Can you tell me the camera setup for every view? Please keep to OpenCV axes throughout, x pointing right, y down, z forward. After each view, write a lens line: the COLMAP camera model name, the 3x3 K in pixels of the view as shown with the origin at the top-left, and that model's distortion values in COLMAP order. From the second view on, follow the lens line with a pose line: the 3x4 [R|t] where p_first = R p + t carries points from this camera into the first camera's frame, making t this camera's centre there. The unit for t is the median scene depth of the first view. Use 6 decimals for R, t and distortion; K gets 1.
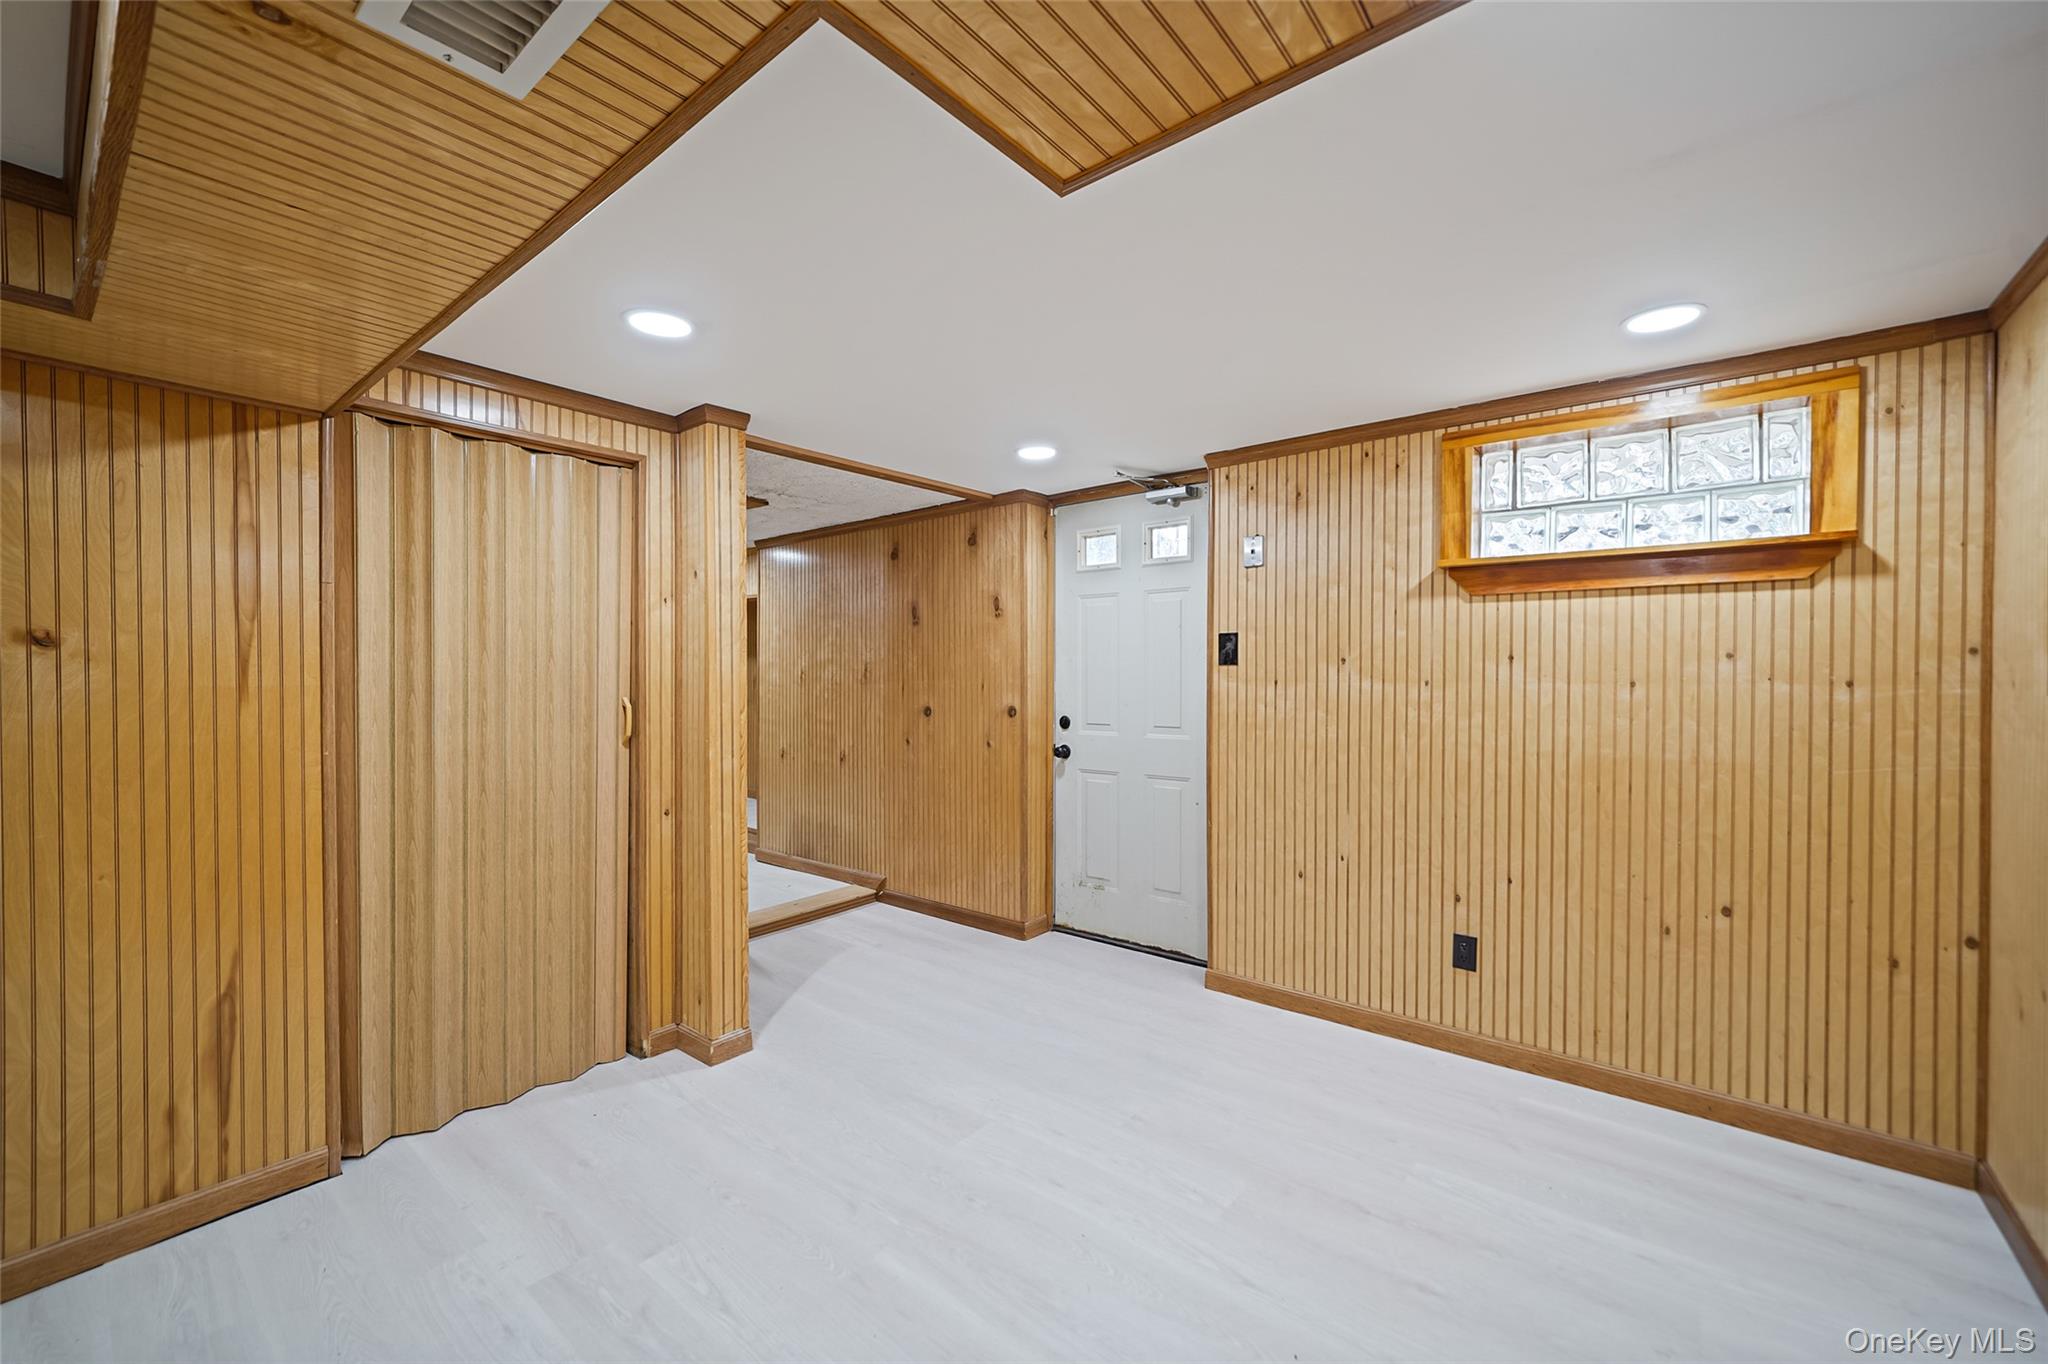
lens RADIAL K [[815.2, 0, 1024.0], [0, 815.2, 682.0], [0, 0, 1]] dist [0.000183, 0.000037]
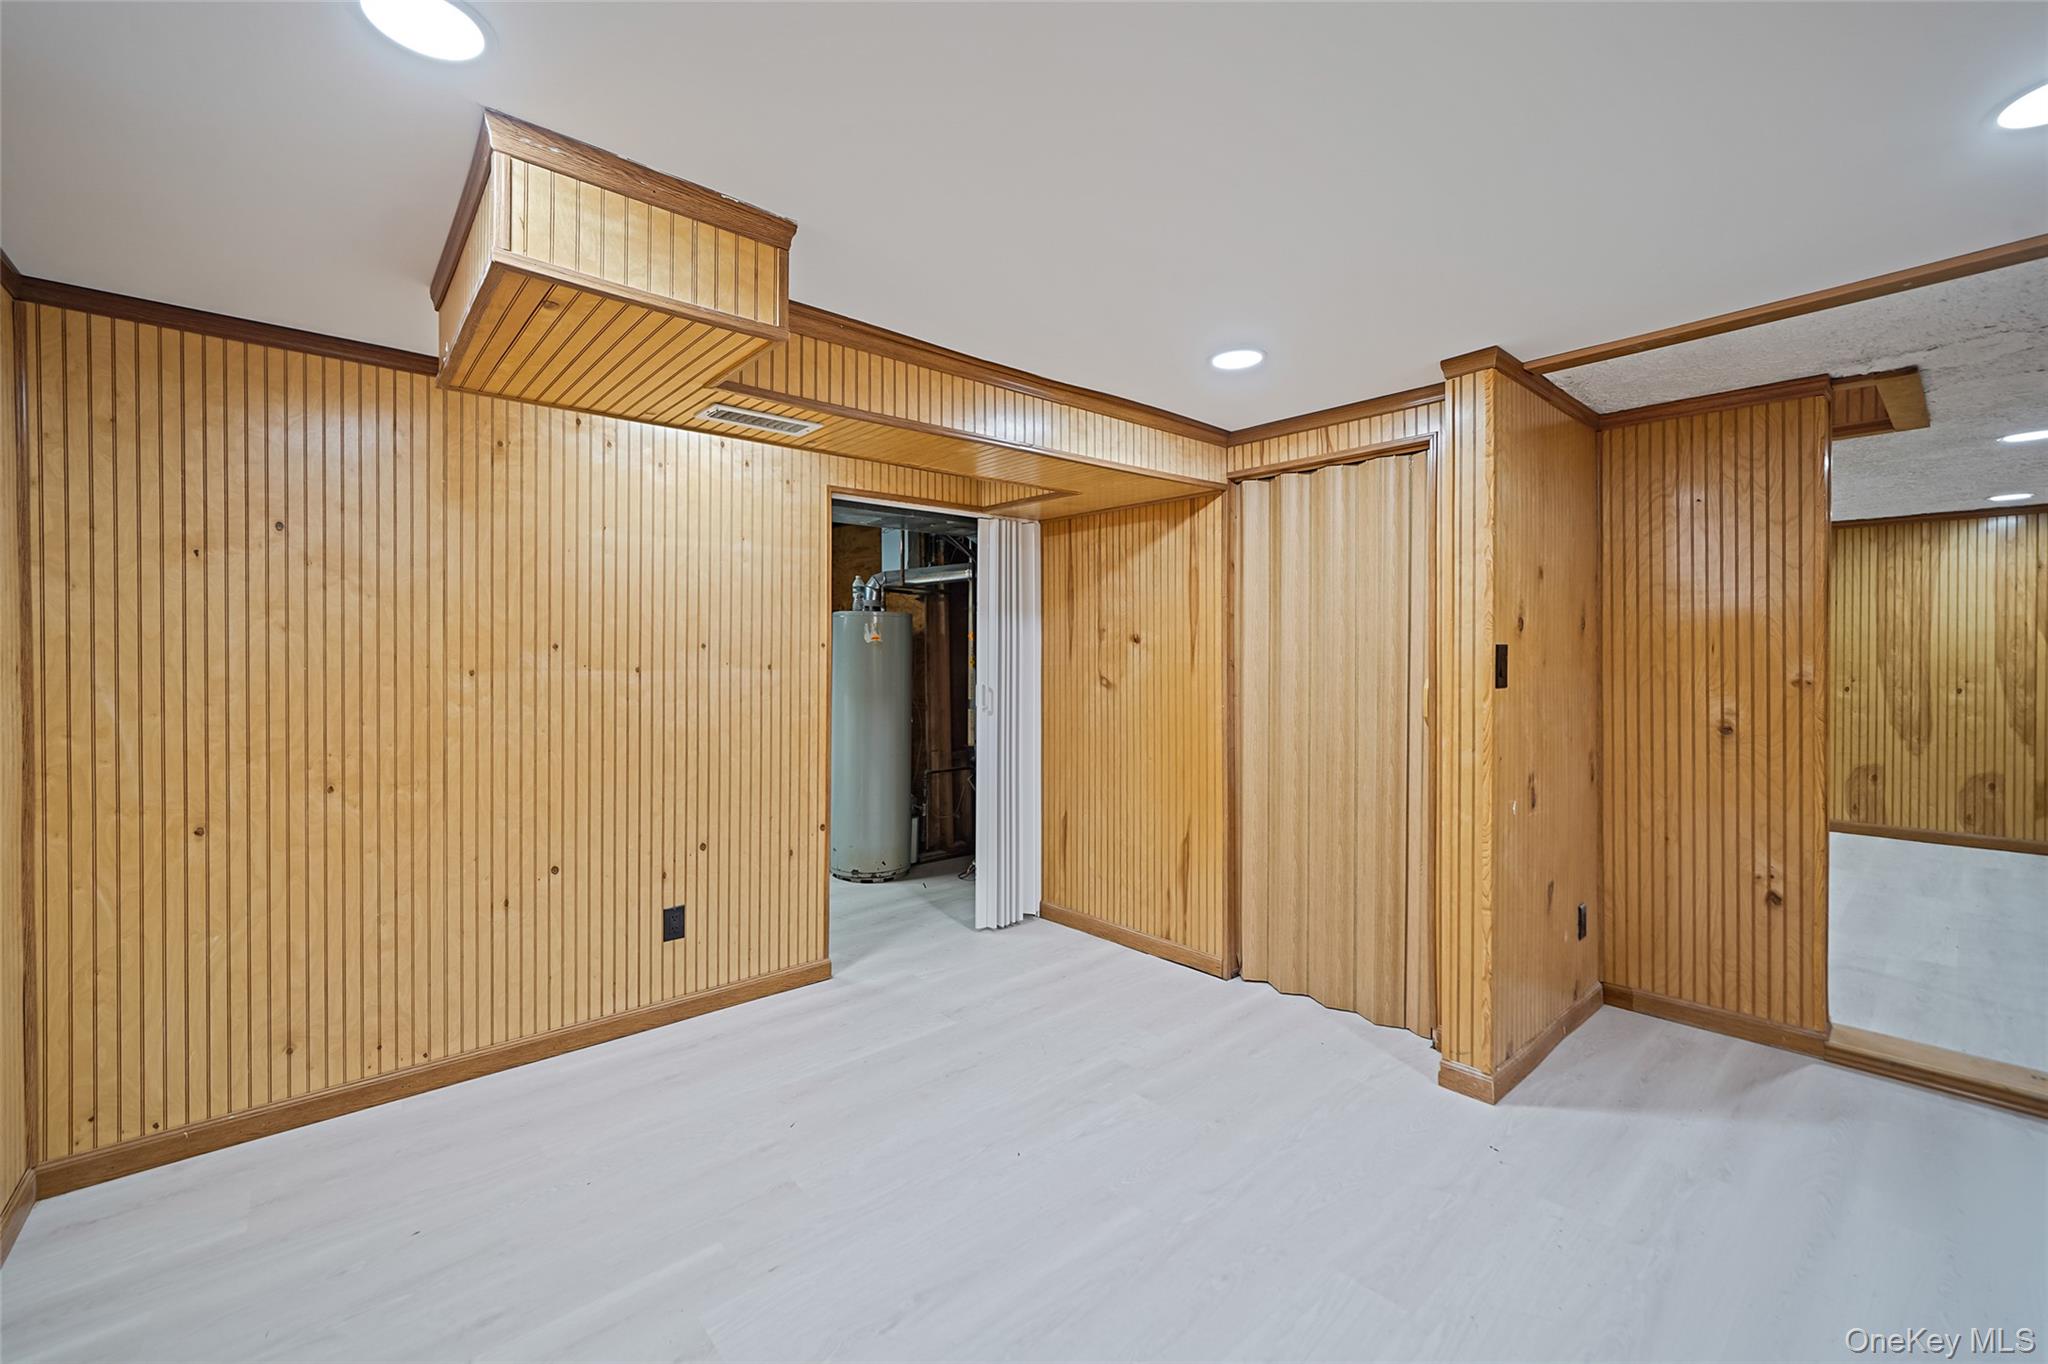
lens RADIAL K [[829.2, 0, 1024.2], [0, 829.2, 656.5], [0, 0, 1]] dist [-0.000011, 0.000009]
pose [[-0.144514, 0.008675, -0.989465, 0.817676], [-0.009301, 0.999905, 0.010125, -0.021999], [0.989459, 0.010666, -0.144419, 0.902254]]
